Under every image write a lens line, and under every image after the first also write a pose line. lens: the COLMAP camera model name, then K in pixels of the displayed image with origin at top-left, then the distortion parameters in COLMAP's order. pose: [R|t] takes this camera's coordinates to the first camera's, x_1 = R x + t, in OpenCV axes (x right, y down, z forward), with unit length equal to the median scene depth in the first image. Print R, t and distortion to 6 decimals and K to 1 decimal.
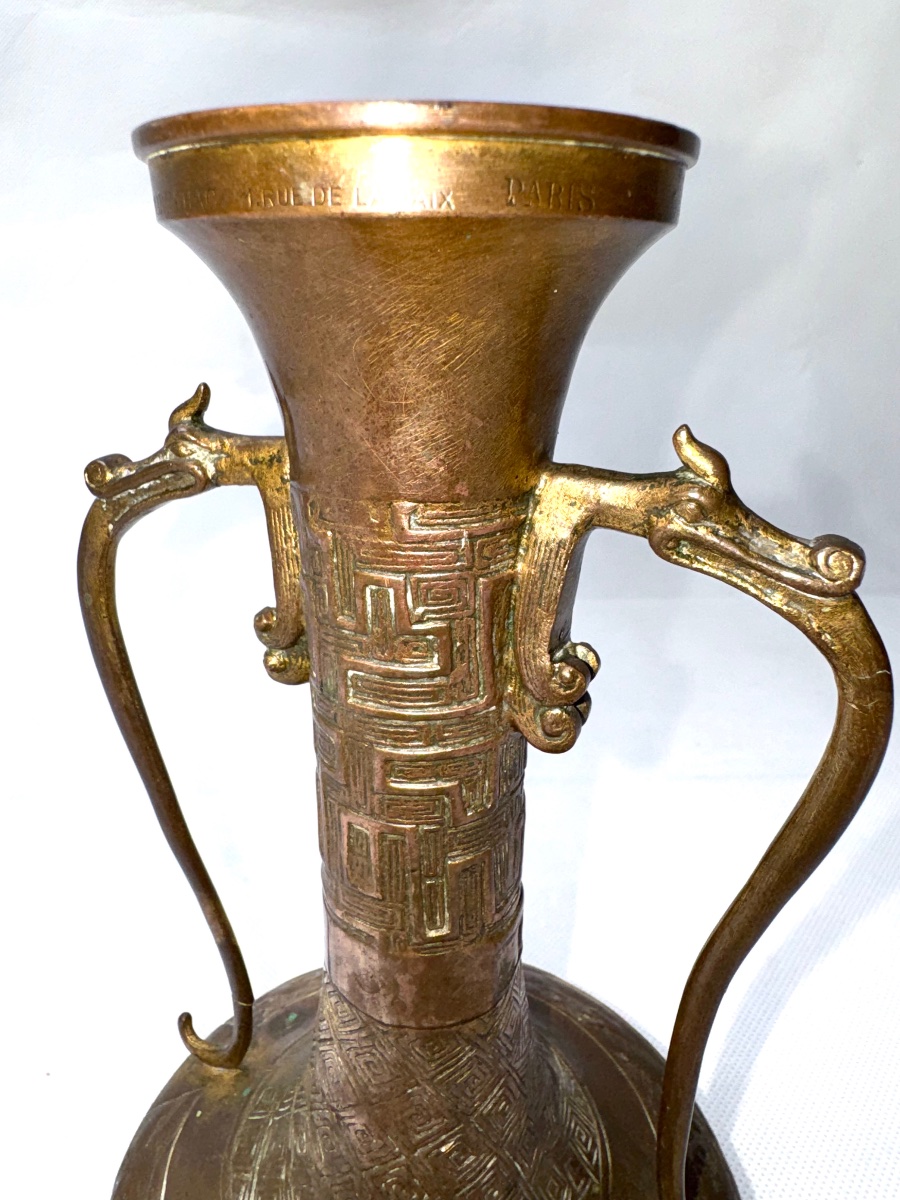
lens RADIAL K [[862.1, 0, 450.4], [0, 862.1, 541.2], [0, 0, 1]] dist [-0.000851, -0.000542]
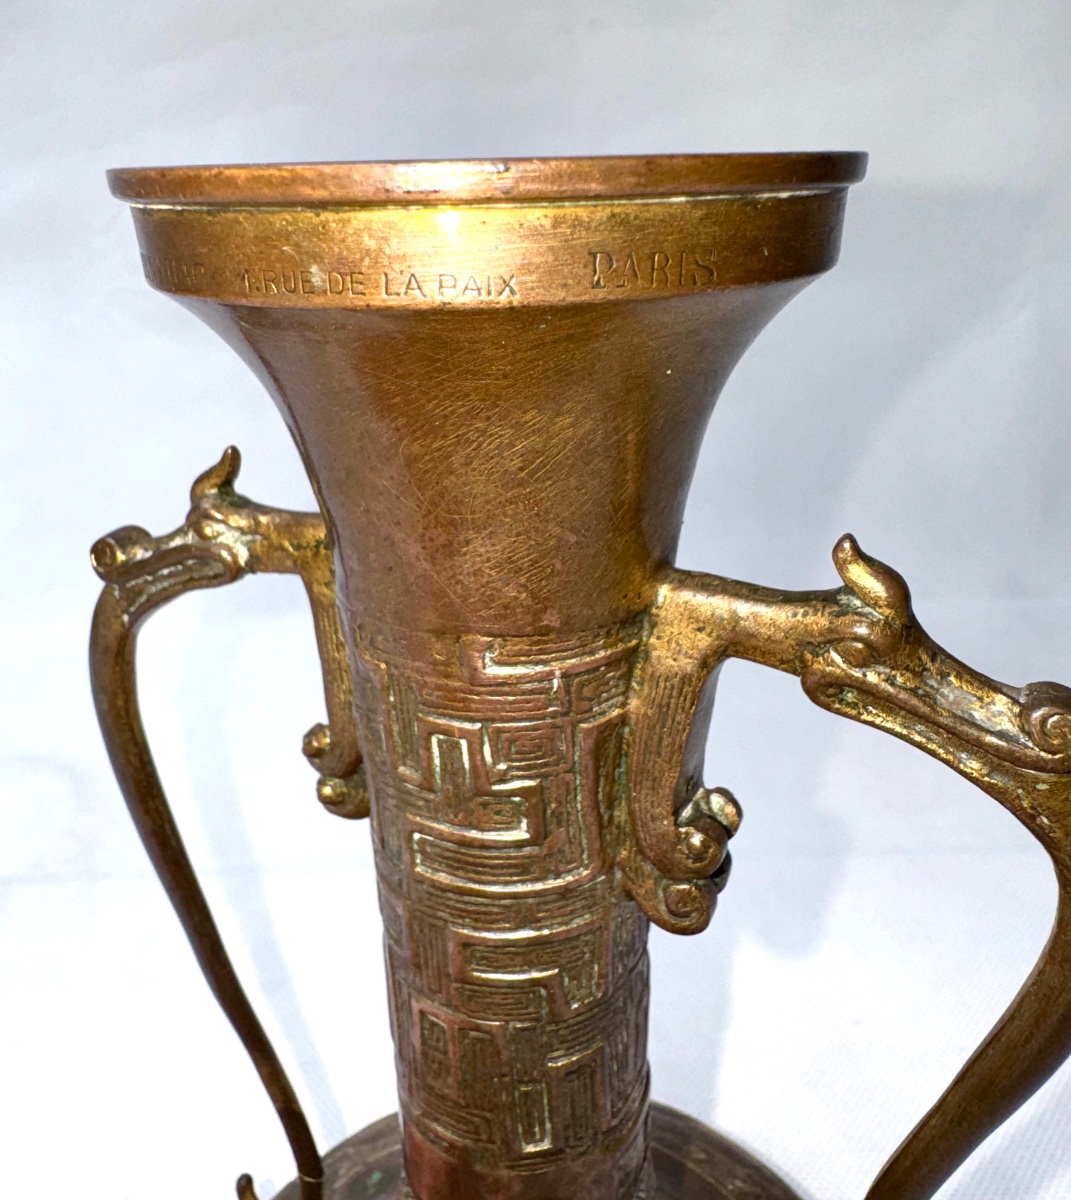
lens RADIAL K [[1028.9, 0, 536.7], [0, 1028.9, 526.5], [0, 0, 1]] dist [-0.004303, -0.000993]
pose [[0.998633, -0.011077, -0.051083, 0.044512], [0.012515, 0.999532, 0.027923, -0.156608], [0.050750, -0.028524, 0.998304, 0.092264]]
